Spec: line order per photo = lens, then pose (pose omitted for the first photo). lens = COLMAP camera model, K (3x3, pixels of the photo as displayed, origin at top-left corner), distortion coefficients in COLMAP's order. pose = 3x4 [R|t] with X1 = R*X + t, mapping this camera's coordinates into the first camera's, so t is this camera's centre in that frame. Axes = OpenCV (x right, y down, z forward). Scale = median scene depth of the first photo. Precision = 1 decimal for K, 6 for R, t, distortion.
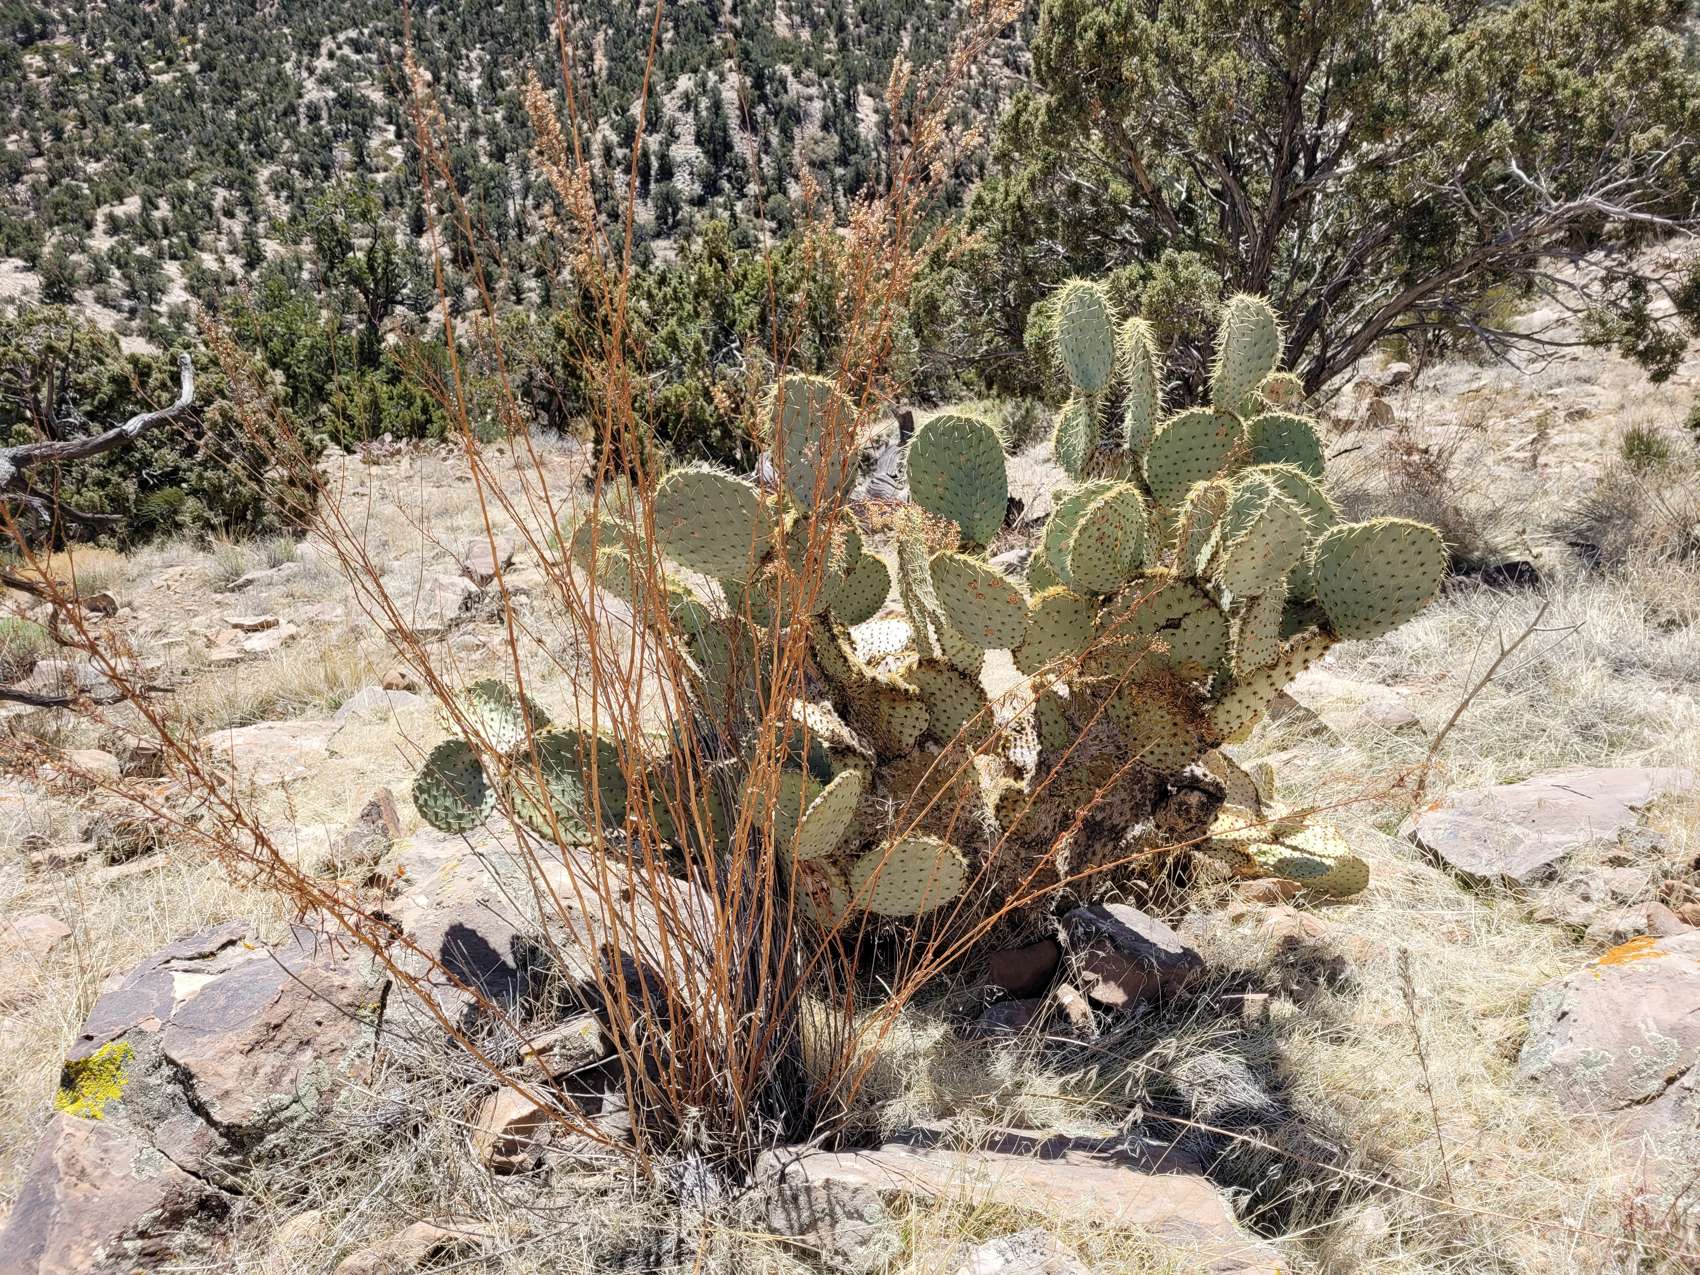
lens RADIAL K [[1271.9, 0, 853.6], [0, 1271.9, 635.6], [0, 0, 1]] dist [0.061009, -0.044332]
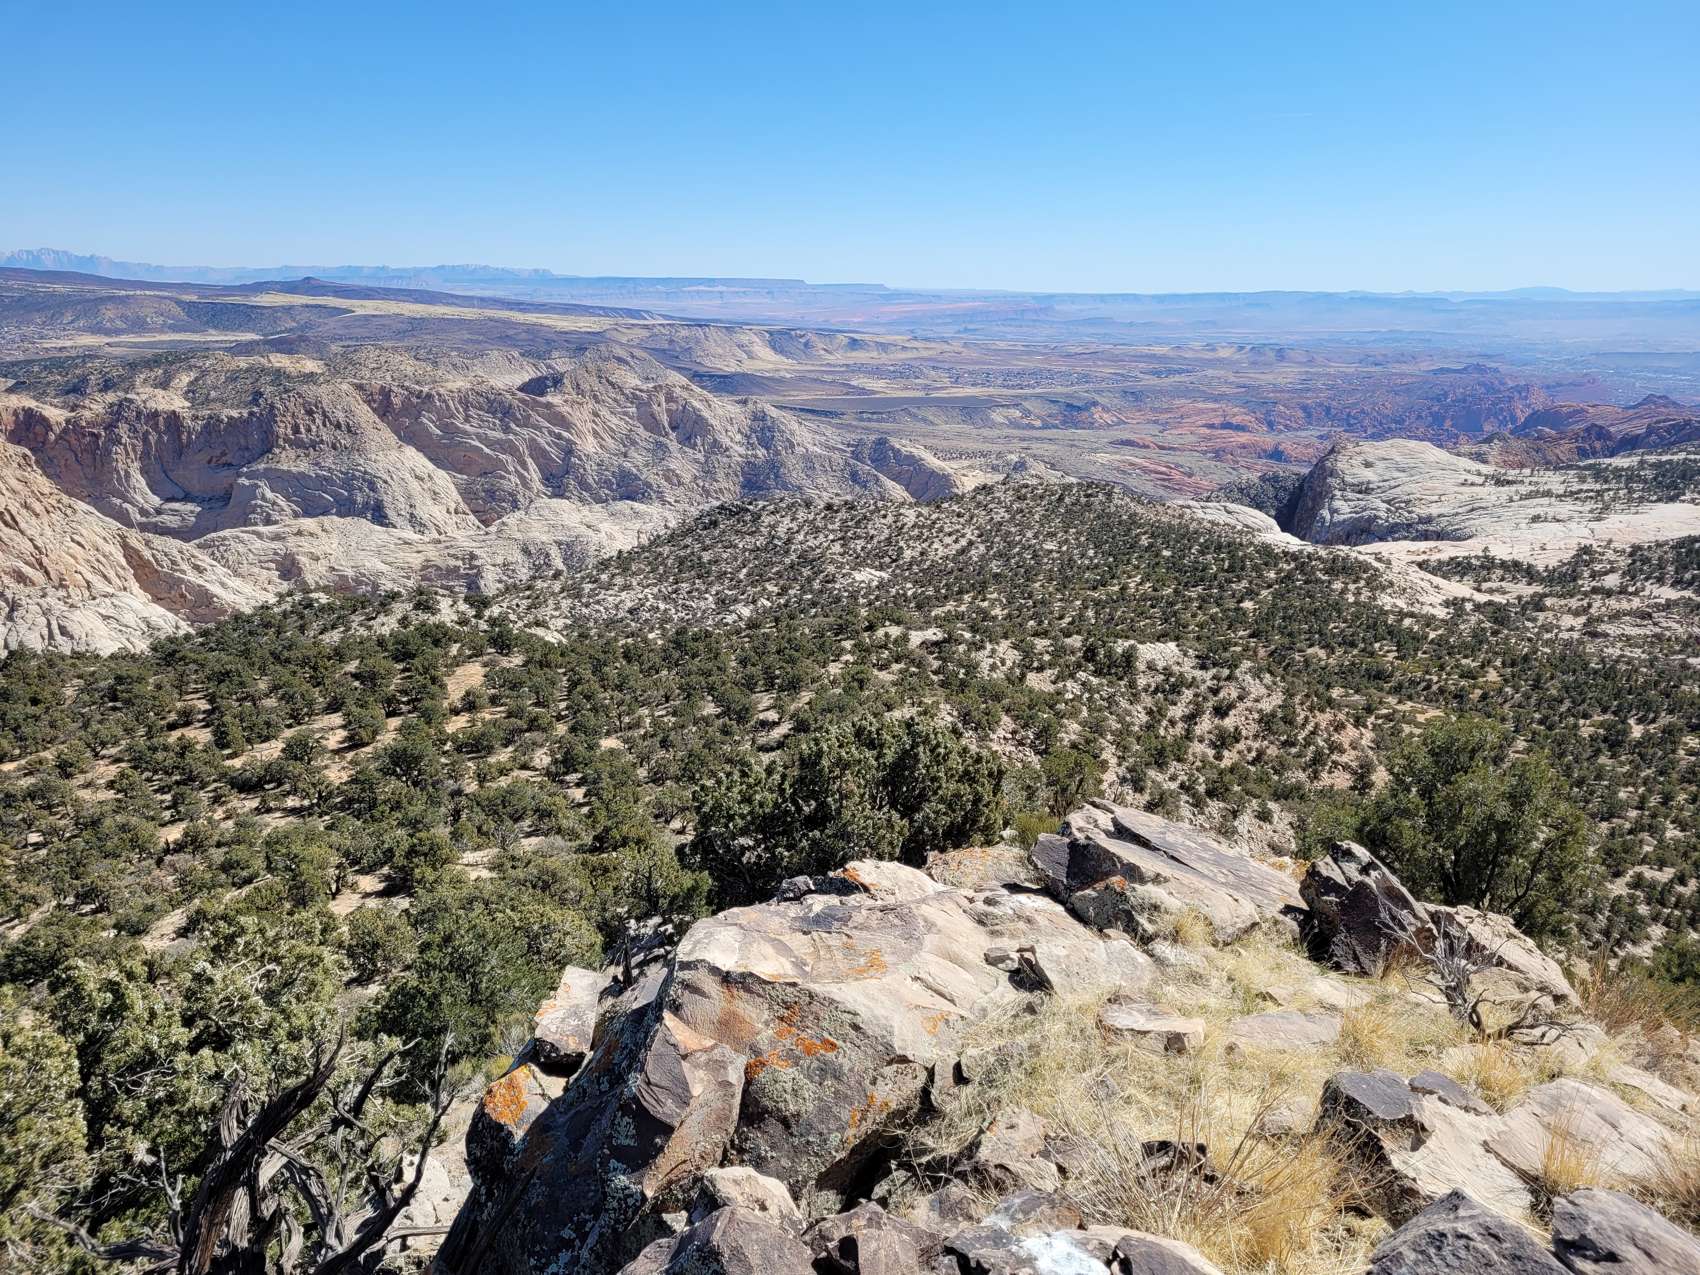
lens RADIAL K [[1271.9, 0, 855.4], [0, 1271.9, 633.5], [0, 0, 1]] dist [0.061009, -0.044332]
pose [[0.384378, 0.240896, -0.891192, 0.163690], [-0.615361, 0.786474, -0.052820, 0.014800], [0.688175, 0.568708, 0.450541, -0.175381]]
